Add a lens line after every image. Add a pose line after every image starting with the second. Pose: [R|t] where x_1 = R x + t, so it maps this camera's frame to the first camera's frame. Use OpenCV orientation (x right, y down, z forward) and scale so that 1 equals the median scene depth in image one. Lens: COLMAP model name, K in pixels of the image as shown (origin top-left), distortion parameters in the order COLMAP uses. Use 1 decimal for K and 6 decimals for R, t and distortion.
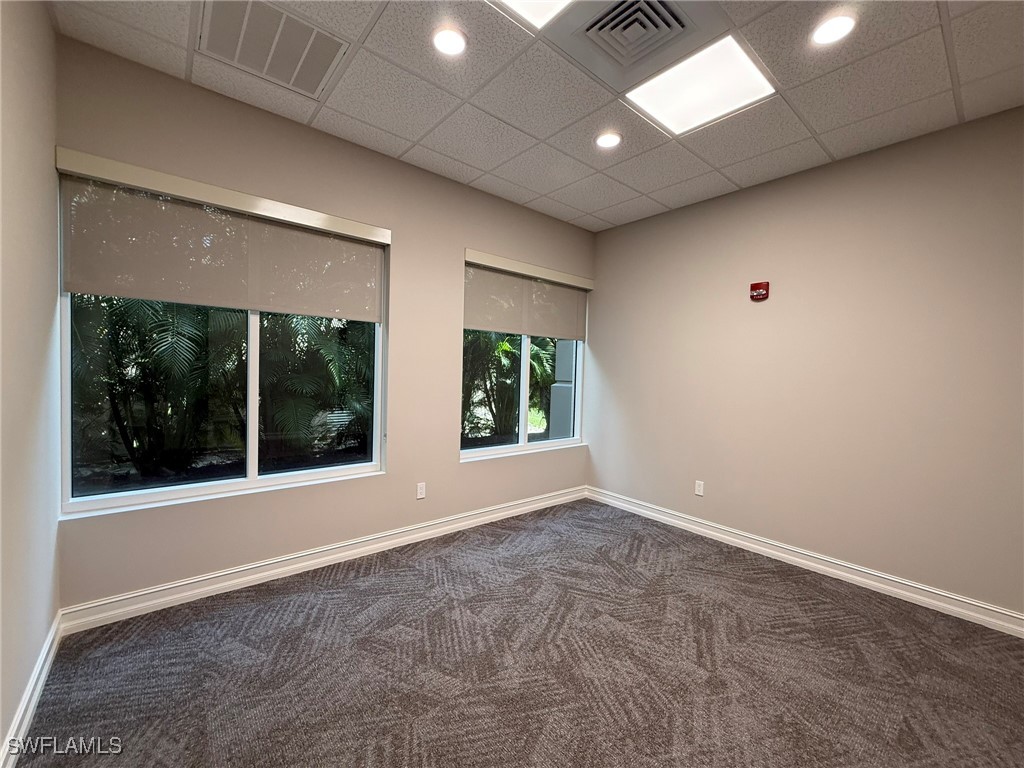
lens RADIAL K [[415.2, 0, 507.1], [0, 415.2, 383.8], [0, 0, 1]] dist [-0.001545, -0.000163]
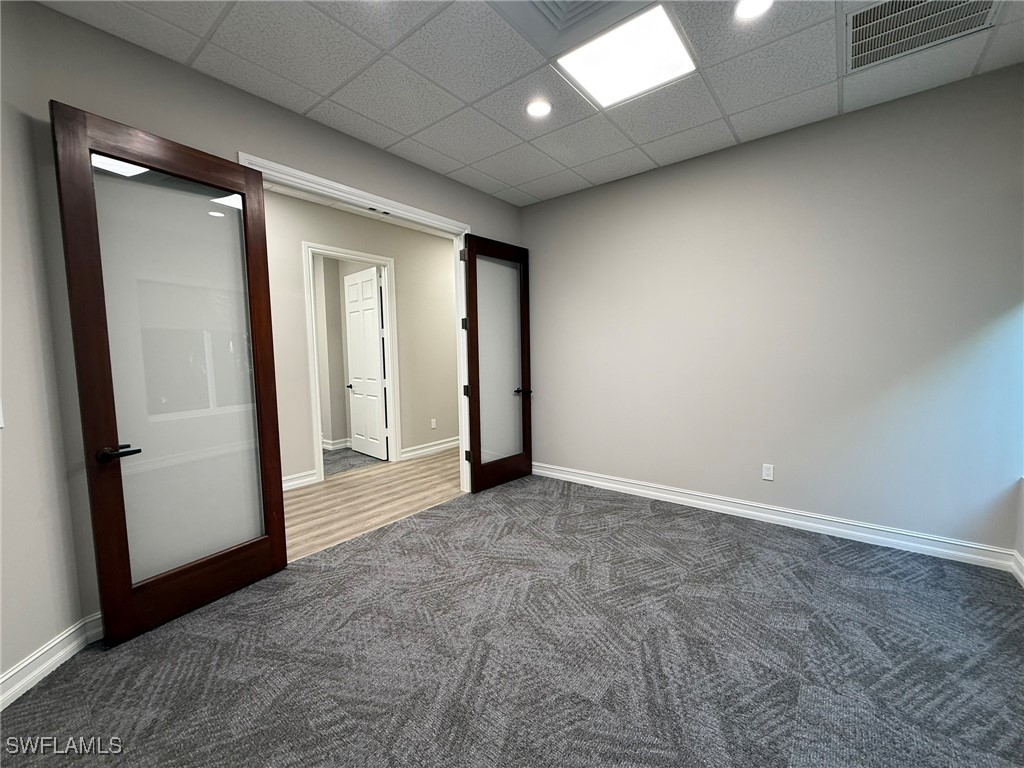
lens RADIAL K [[415.2, 0, 515.6], [0, 415.2, 383.1], [0, 0, 1]] dist [-0.001545, -0.000163]
pose [[-0.975150, 0.005820, -0.221468, 0.582075], [-0.016063, 0.995166, 0.096880, -0.025591], [0.220961, 0.098030, -0.970343, 1.790361]]
